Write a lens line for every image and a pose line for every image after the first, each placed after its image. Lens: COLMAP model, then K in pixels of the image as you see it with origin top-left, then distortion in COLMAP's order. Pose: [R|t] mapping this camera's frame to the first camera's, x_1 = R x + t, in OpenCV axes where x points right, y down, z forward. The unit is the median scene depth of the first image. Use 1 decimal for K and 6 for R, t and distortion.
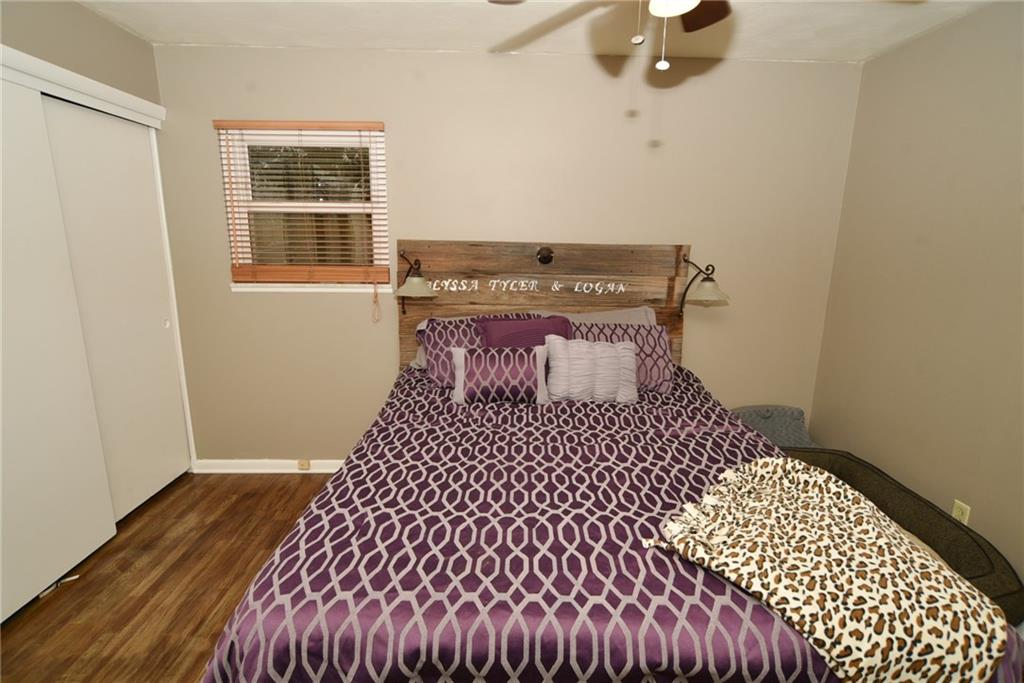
lens RADIAL K [[502.8, 0, 511.3], [0, 502.8, 346.2], [0, 0, 1]] dist [-0.023642, 0.018091]
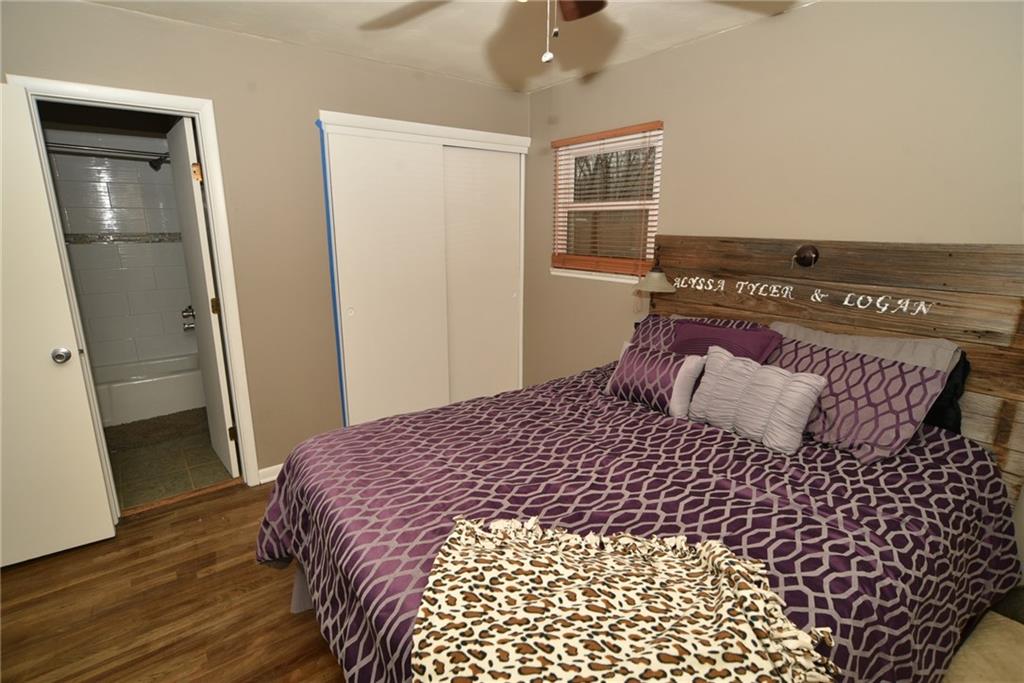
lens RADIAL K [[502.8, 0, 511.3], [0, 502.8, 346.2], [0, 0, 1]] dist [-0.023642, 0.018091]
pose [[0.590409, 0.178361, -0.787149, 0.441345], [-0.168302, 0.981044, 0.096059, -0.037146], [0.789361, 0.075765, 0.609236, 0.157309]]
